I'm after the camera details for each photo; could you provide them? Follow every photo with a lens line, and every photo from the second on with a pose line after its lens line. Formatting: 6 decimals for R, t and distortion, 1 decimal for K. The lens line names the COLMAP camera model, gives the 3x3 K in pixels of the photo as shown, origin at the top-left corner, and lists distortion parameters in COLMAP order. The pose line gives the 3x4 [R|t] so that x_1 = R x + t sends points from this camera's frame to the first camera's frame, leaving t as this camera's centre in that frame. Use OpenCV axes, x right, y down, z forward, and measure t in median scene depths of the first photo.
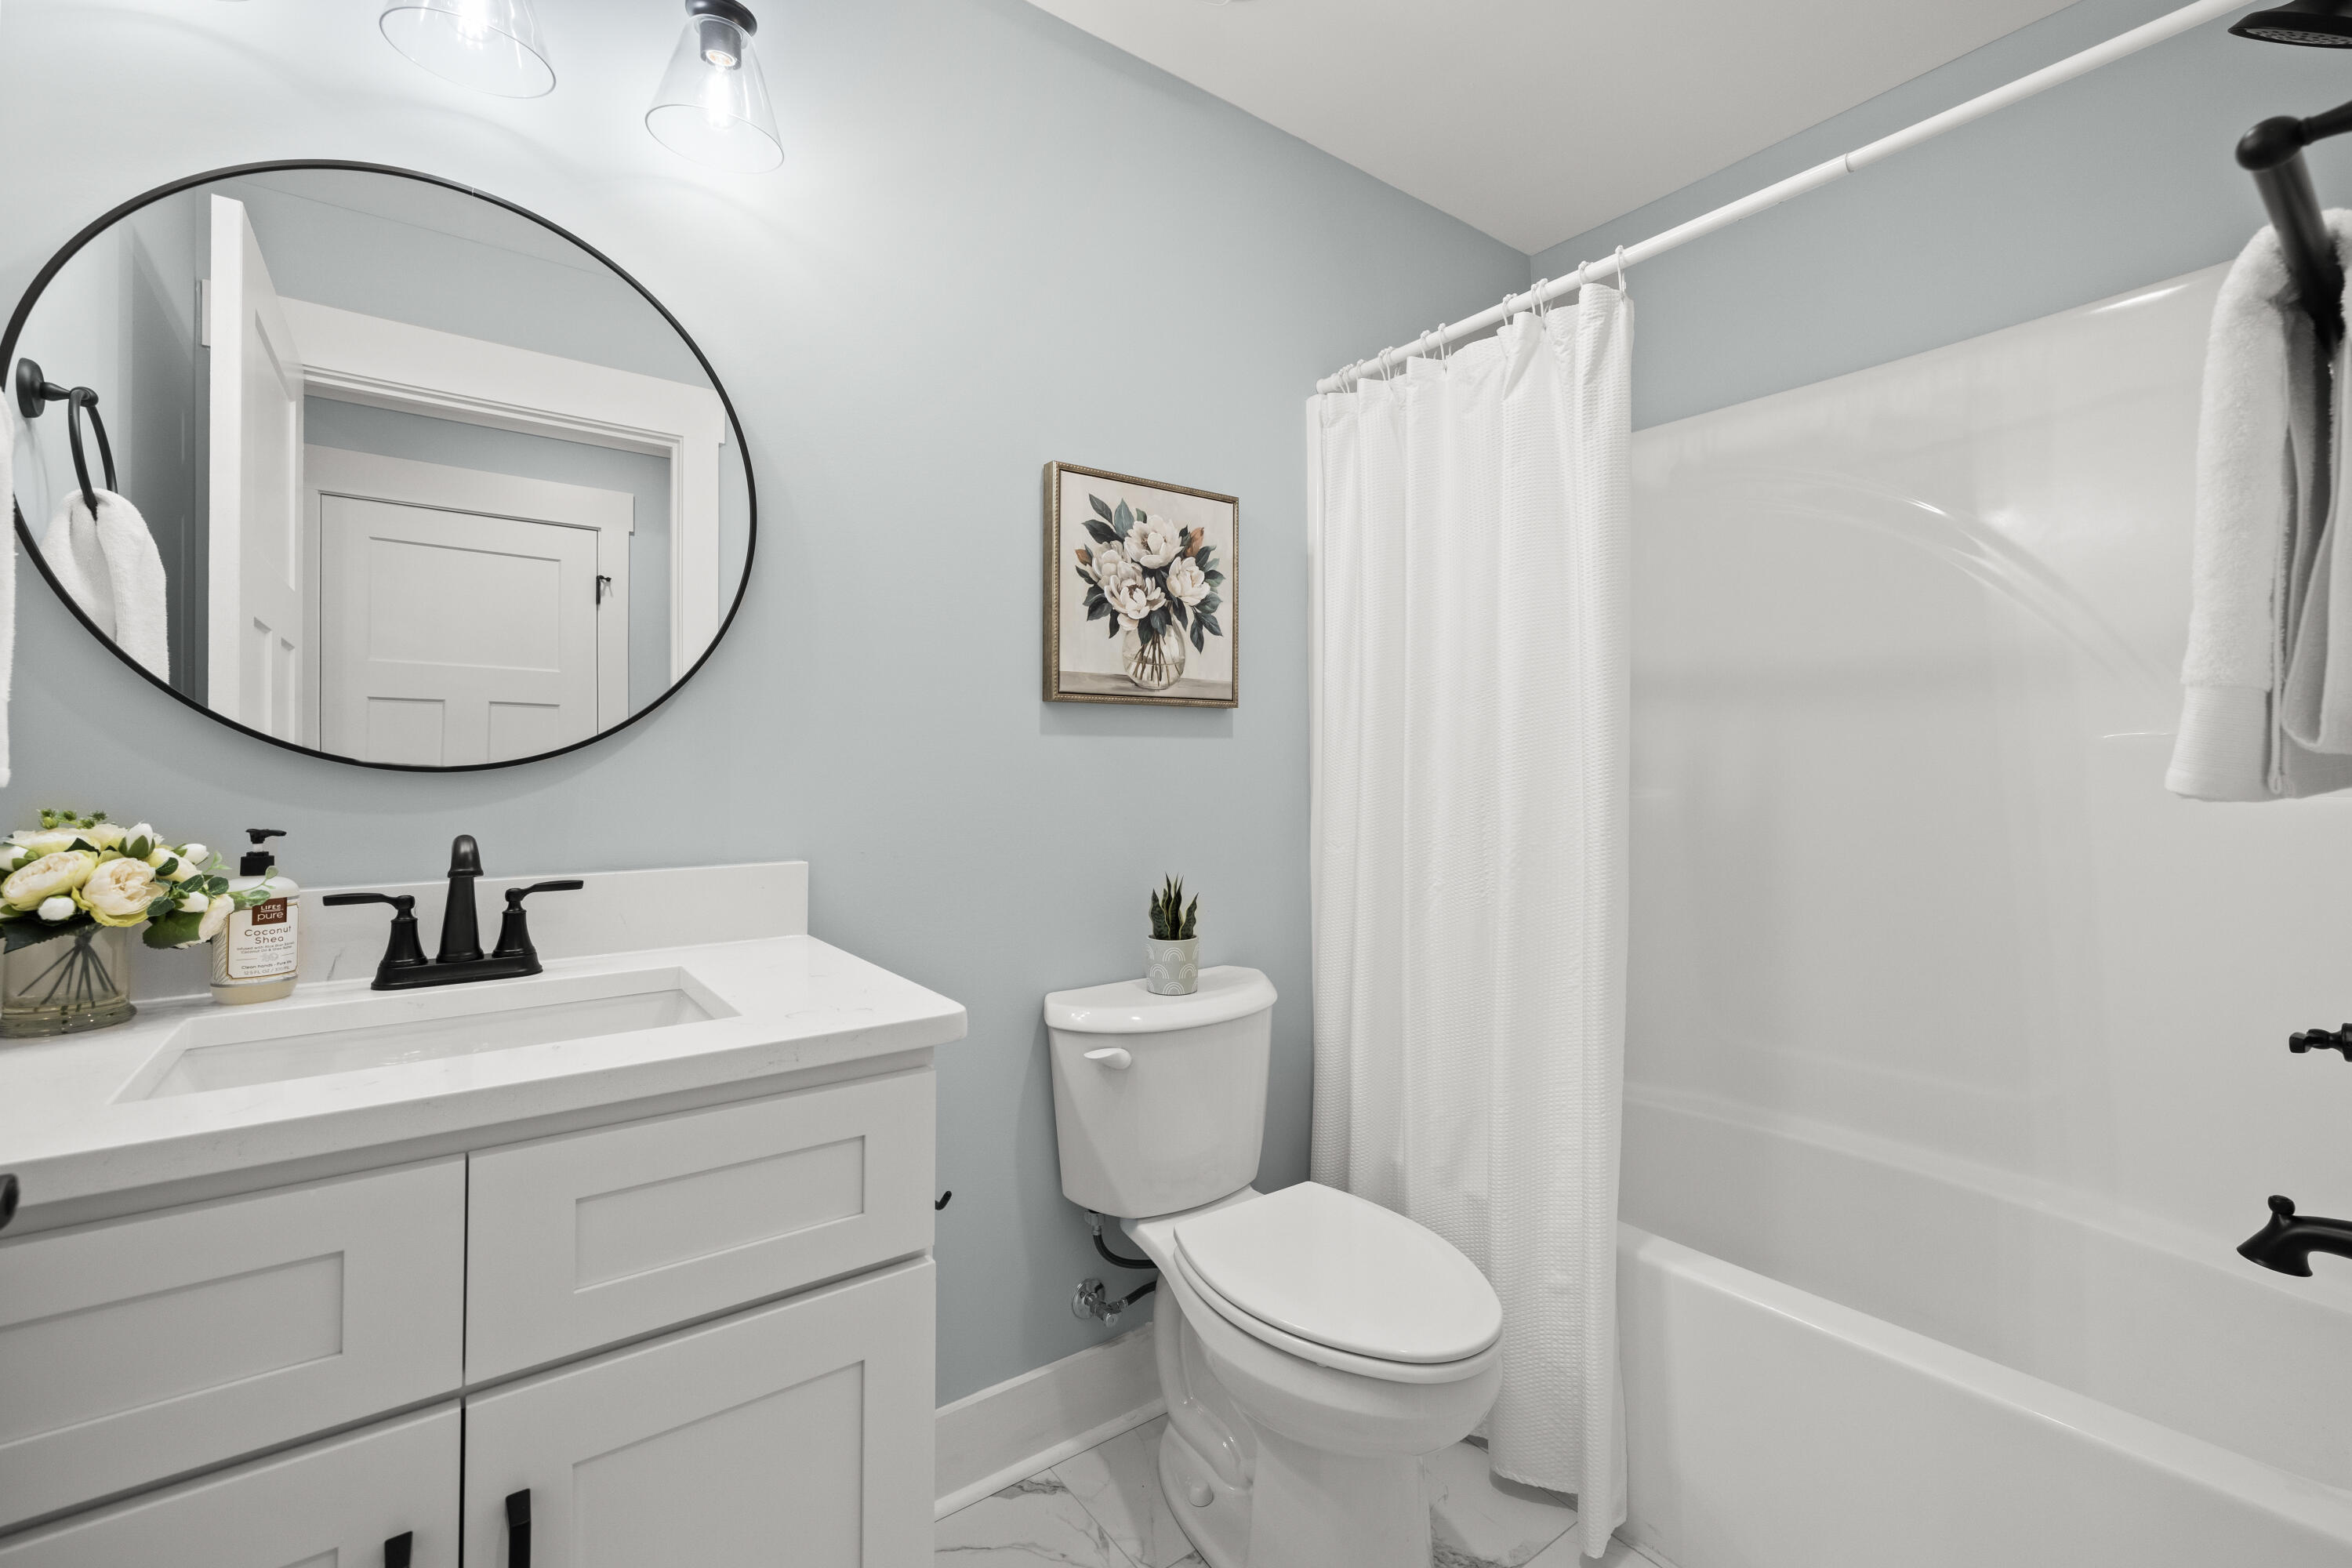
lens RADIAL K [[1009.5, 0, 1177.1], [0, 1009.5, 752.1], [0, 0, 1]] dist [0.001589, 0.000062]
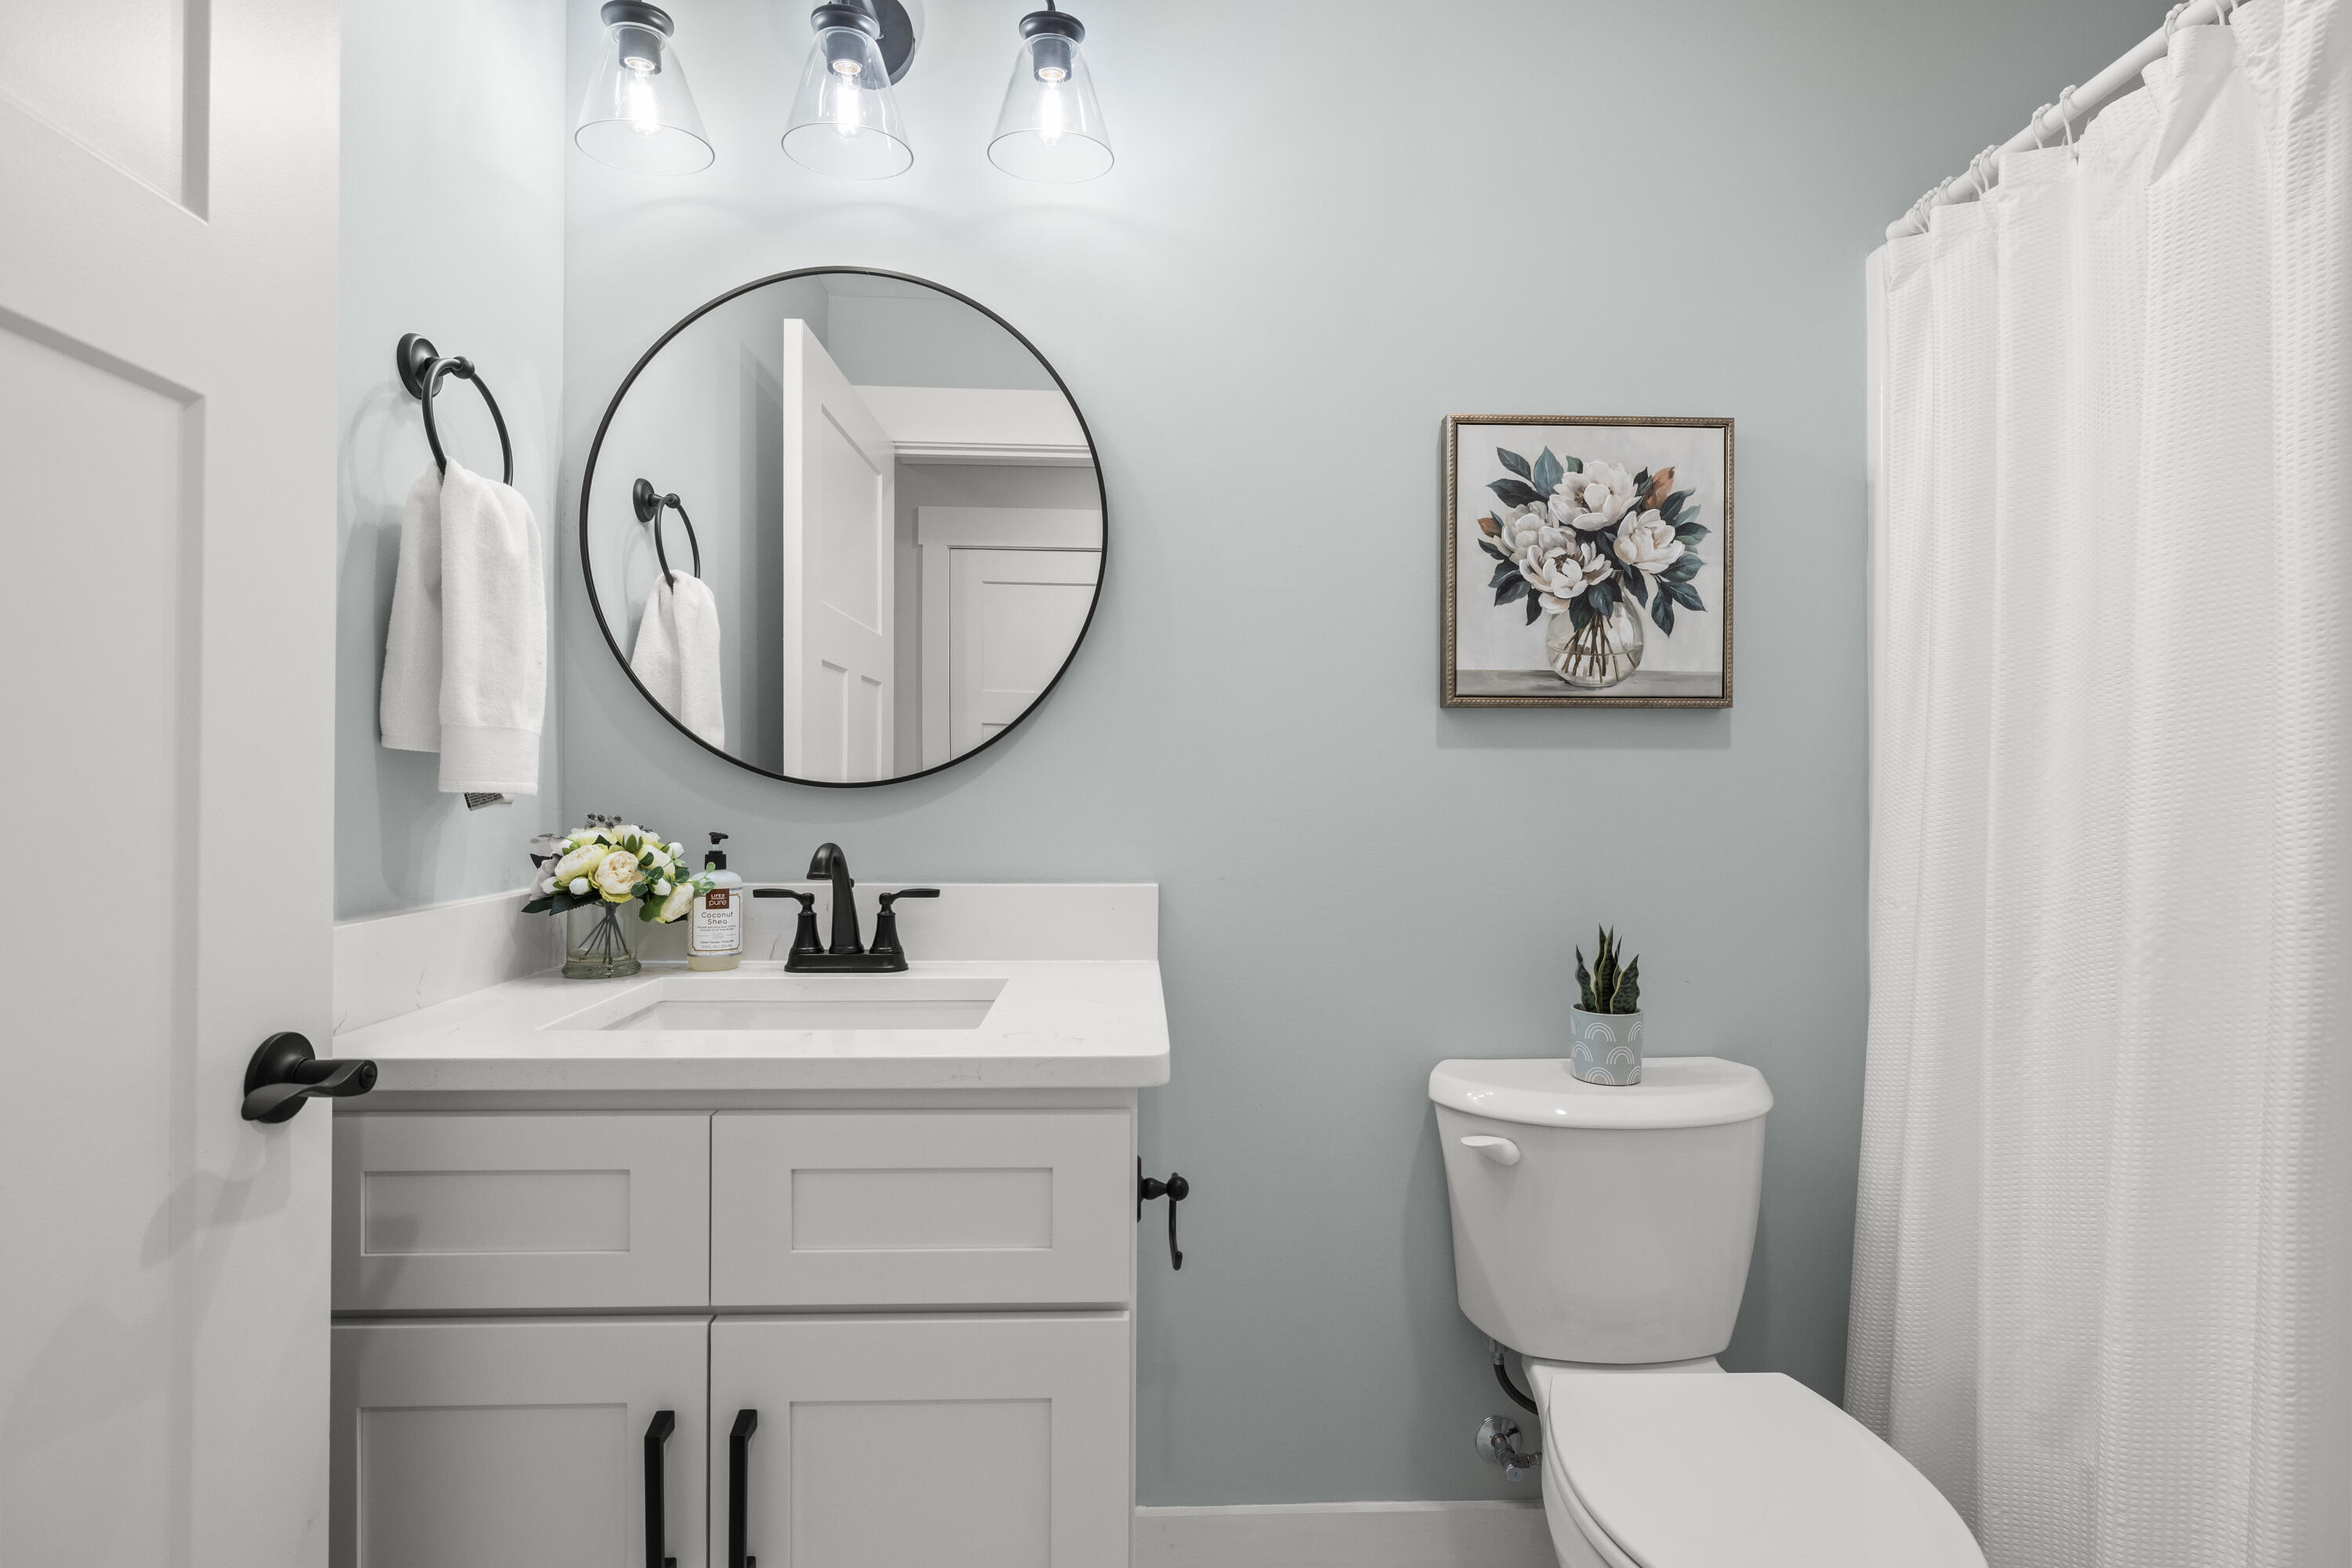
lens RADIAL K [[1167.6, 0, 1176.0], [0, 1167.6, 784.0], [0, 0, 1]] dist [-0.005327, 0.000252]
pose [[0.822088, 0.004292, -0.569344, 0.241011], [0.002671, 0.999931, 0.011396, 0.000927], [0.569354, -0.010889, 0.822020, 0.090426]]
